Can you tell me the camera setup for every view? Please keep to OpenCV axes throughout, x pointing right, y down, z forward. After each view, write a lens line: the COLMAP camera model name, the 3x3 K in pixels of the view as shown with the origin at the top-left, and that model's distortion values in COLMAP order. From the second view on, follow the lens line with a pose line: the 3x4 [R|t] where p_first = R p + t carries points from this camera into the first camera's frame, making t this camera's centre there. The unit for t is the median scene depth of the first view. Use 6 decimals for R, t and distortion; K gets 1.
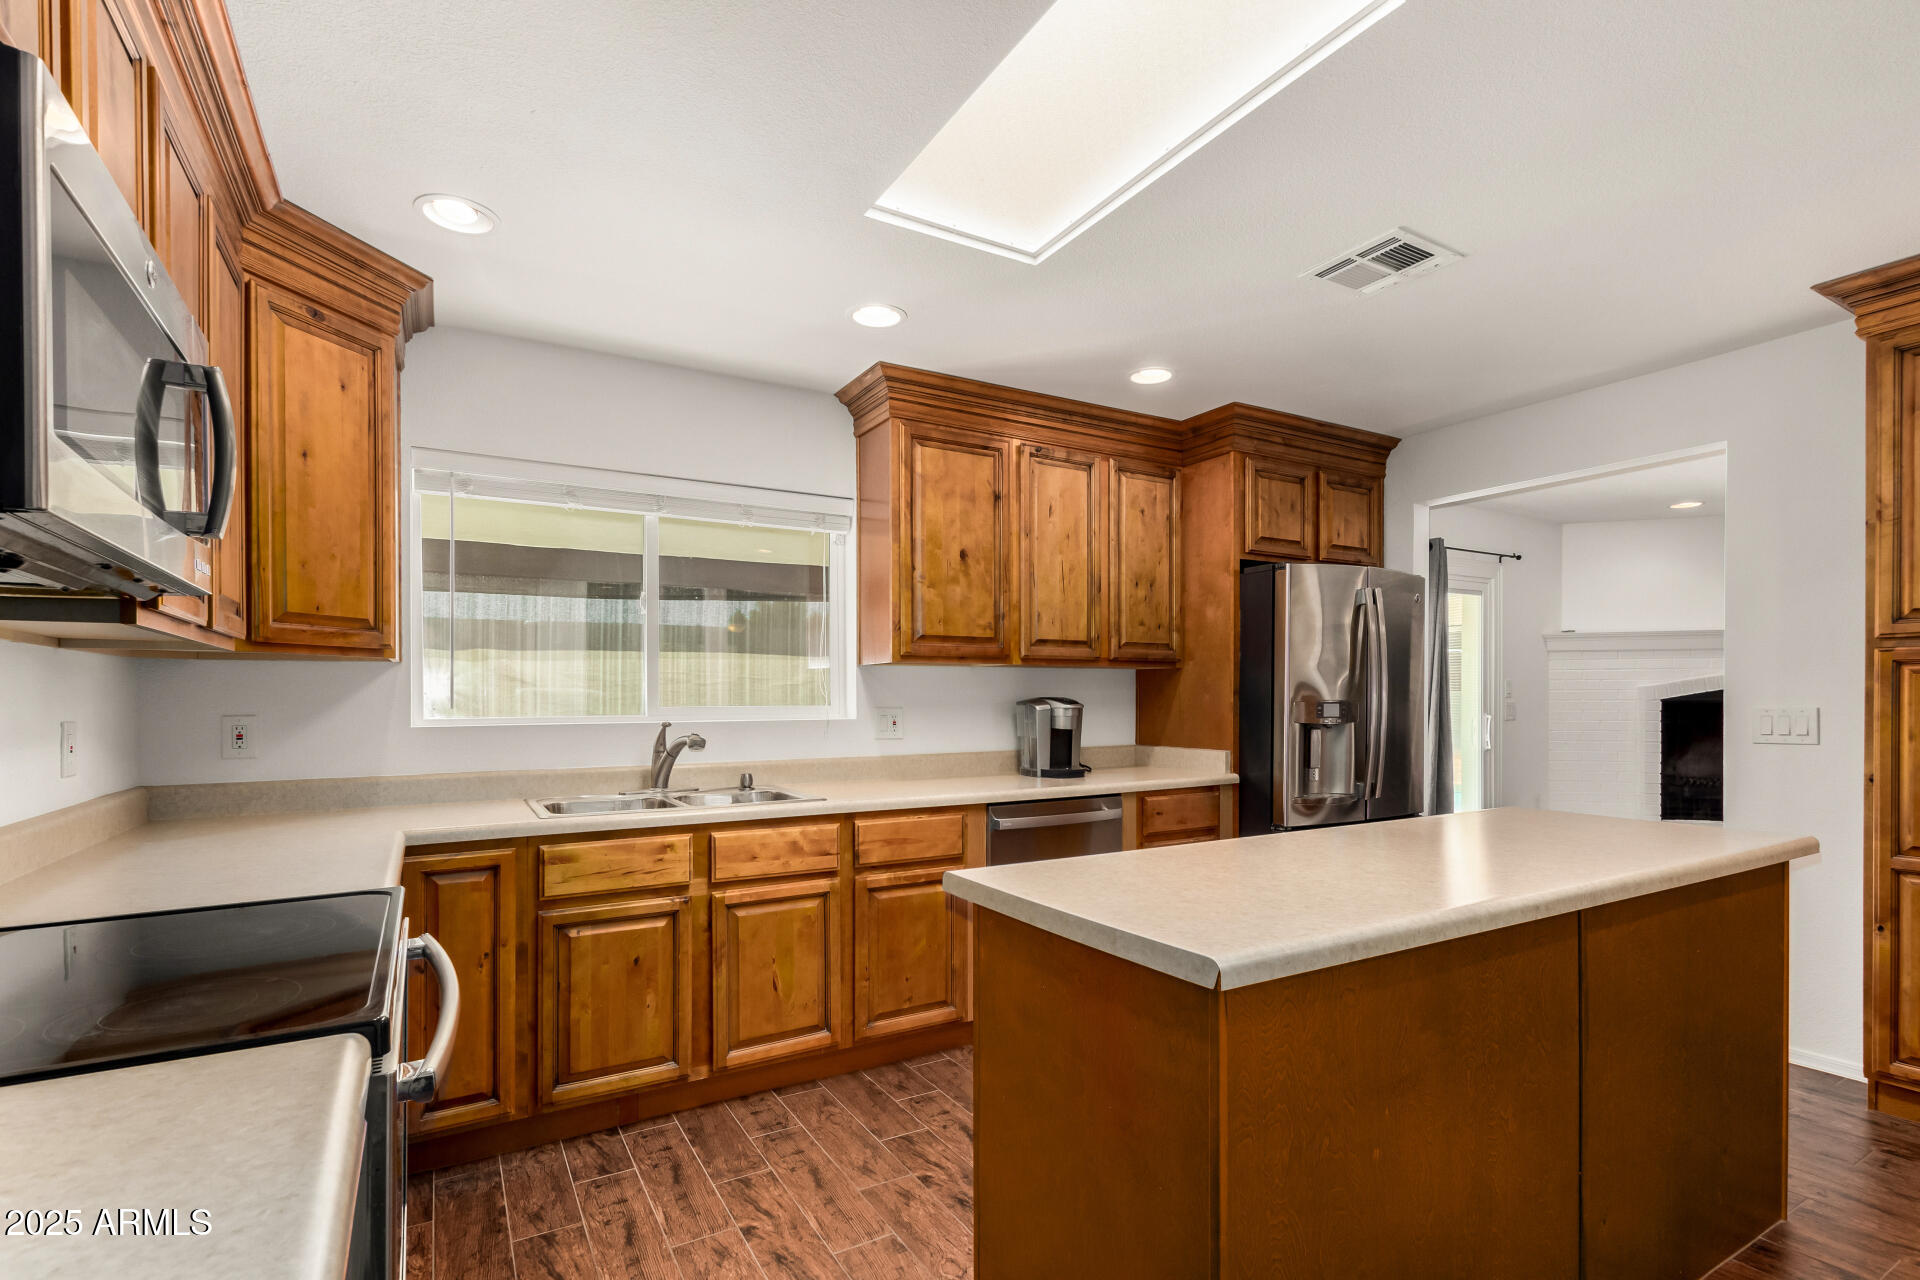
lens RADIAL K [[902.4, 0, 966.4], [0, 902.4, 708.6], [0, 0, 1]] dist [-0.000639, -0.000036]
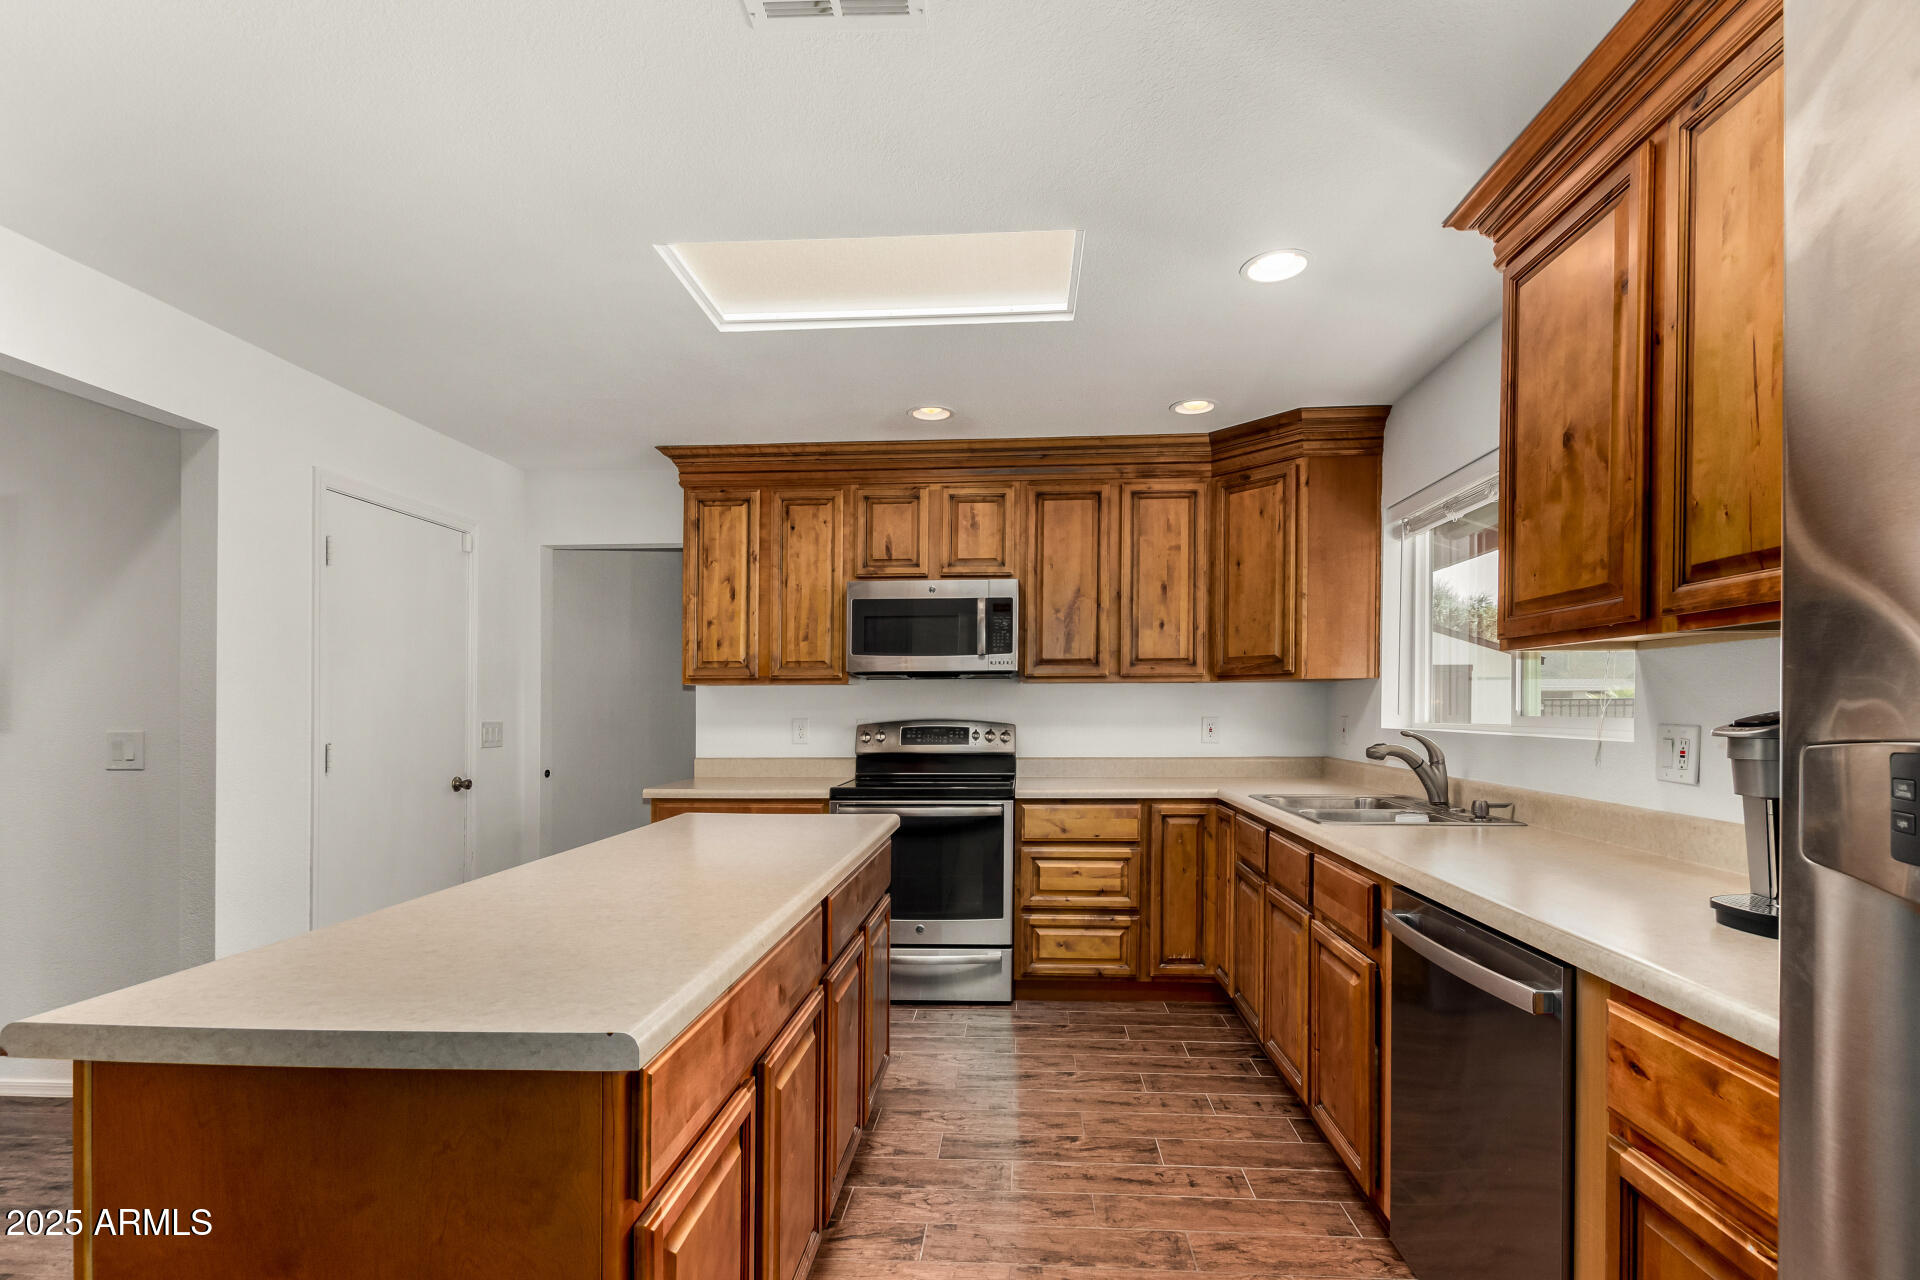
lens RADIAL K [[902.4, 0, 977.2], [0, 902.4, 704.6], [0, 0, 1]] dist [-0.000639, -0.000036]
pose [[-0.559769, 0.004351, -0.828637, 0.824043], [-0.002800, 0.999971, 0.007141, -0.023069], [0.828644, 0.006317, -0.559740, 1.327177]]
